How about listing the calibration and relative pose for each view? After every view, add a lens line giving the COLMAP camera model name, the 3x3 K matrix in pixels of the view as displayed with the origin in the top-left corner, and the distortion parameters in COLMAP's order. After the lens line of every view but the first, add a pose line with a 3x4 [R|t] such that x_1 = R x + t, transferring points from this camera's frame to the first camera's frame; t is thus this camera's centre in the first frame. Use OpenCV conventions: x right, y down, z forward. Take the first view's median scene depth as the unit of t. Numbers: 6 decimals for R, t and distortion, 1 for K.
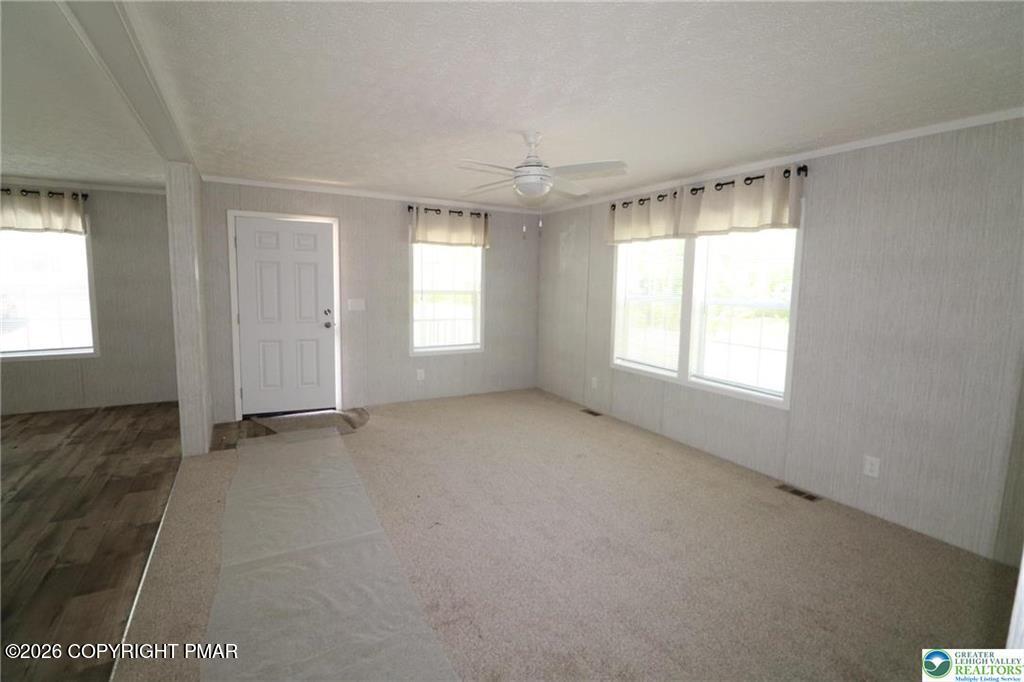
lens RADIAL K [[459.7, 0, 512.0], [0, 459.7, 341.0], [0, 0, 1]] dist [0.002002, 0.000018]
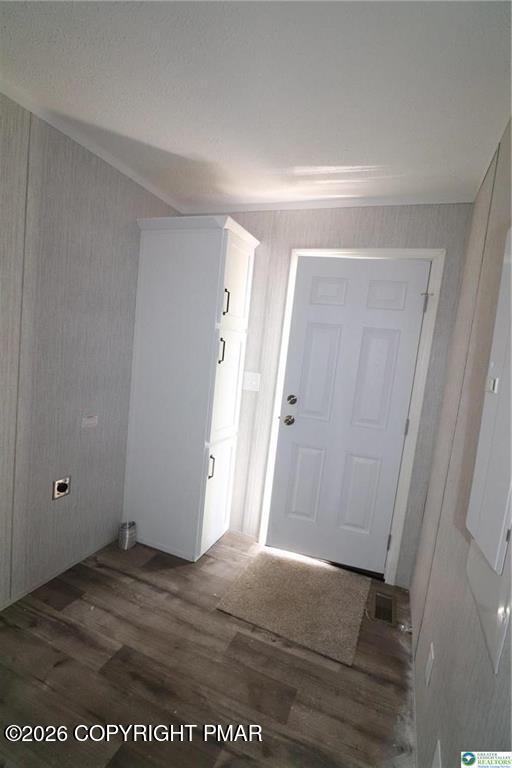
lens RADIAL K [[344.8, 0, 256.0], [0, 344.8, 384.0], [0, 0, 1]] dist [0.002002, 0.000018]
pose [[-0.789849, 0.033648, -0.612377, -0.607833], [-0.162716, 0.951214, 0.262138, -0.187963], [0.591322, 0.306693, -0.745840, 1.075026]]
